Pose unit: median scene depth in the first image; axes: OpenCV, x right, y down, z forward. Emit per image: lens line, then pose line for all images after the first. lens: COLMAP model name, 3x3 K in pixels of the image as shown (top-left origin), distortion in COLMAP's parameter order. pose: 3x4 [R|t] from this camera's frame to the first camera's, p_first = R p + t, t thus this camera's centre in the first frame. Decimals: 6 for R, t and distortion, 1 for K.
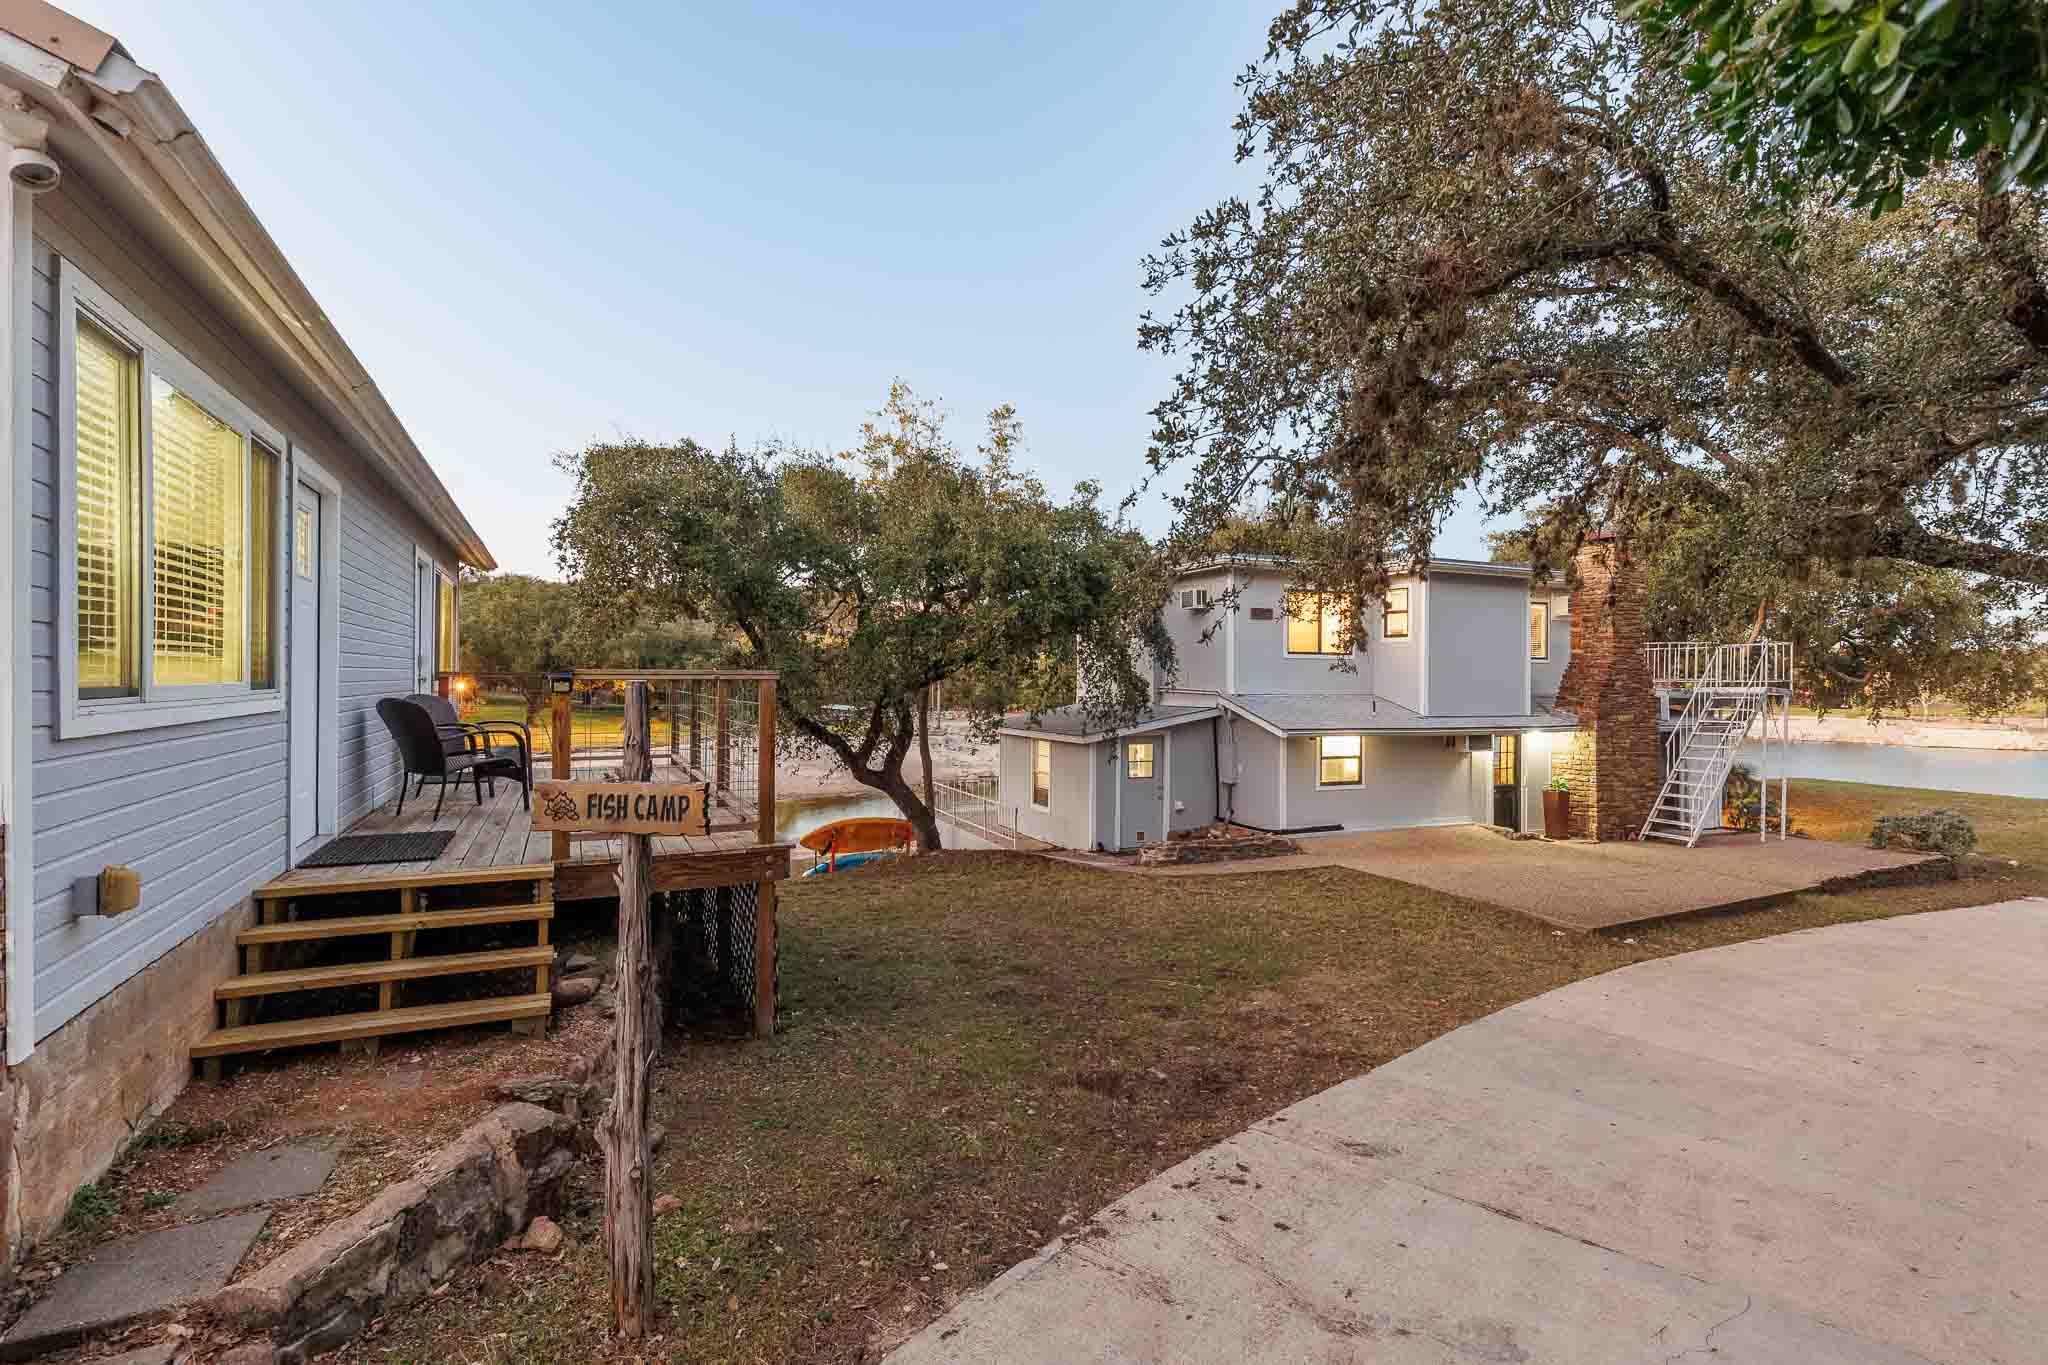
lens RADIAL K [[981.1, 0, 1033.1], [0, 981.1, 680.1], [0, 0, 1]] dist [0.028987, 0.000226]
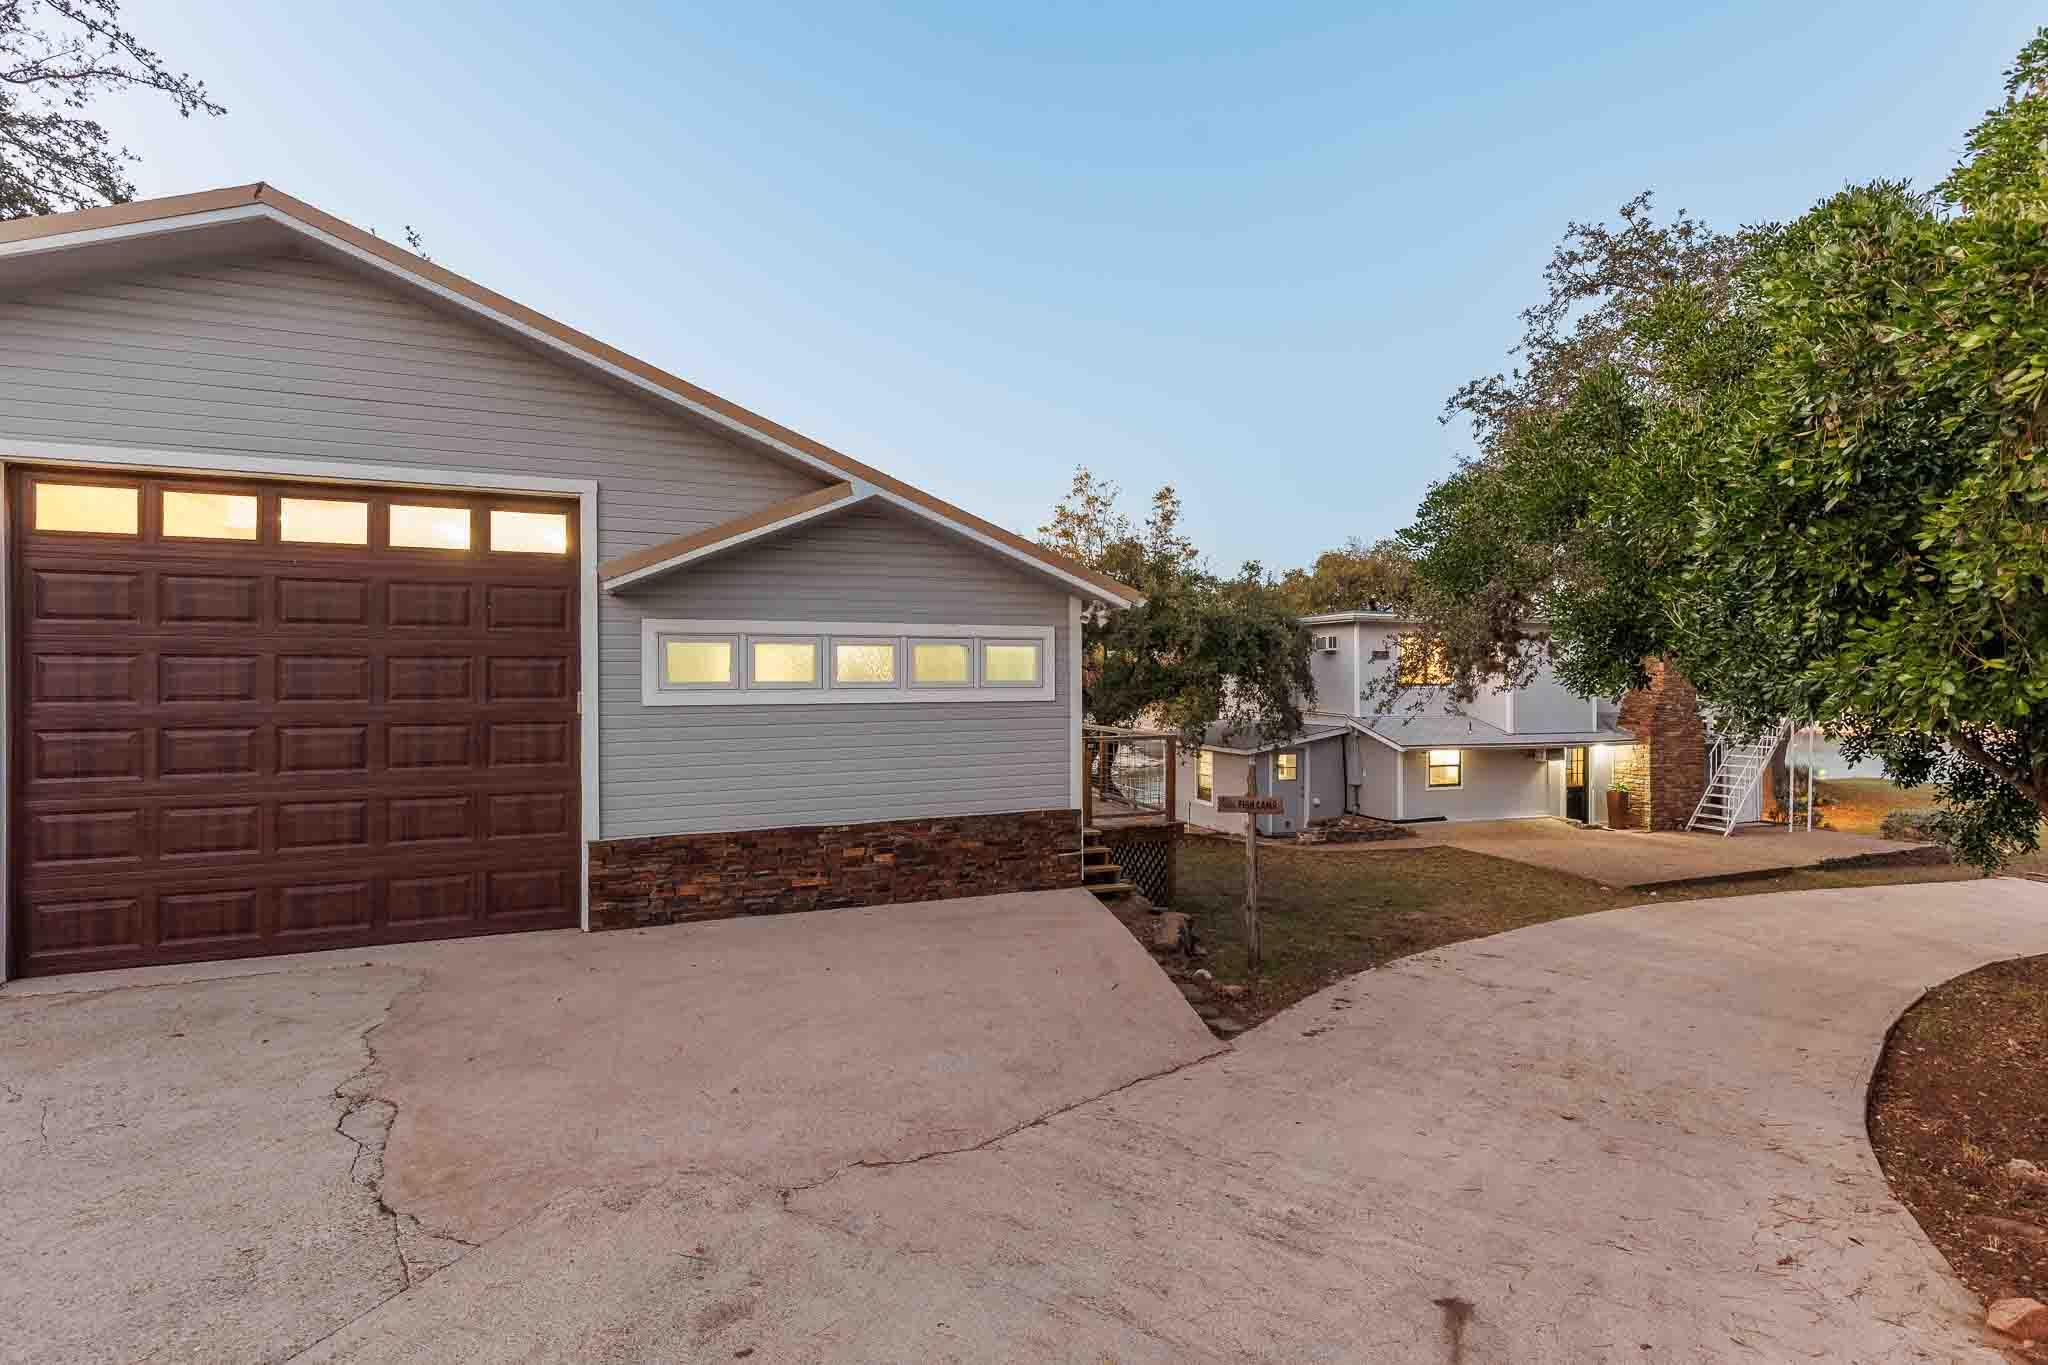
lens RADIAL K [[946.9, 0, 1029.9], [0, 946.9, 678.2], [0, 0, 1]] dist [0.016832, 0.000082]
pose [[0.996322, -0.004883, -0.085551, -0.124138], [0.004991, 0.999987, 0.001043, -0.040409], [0.085545, -0.001466, 0.996333, -0.298860]]
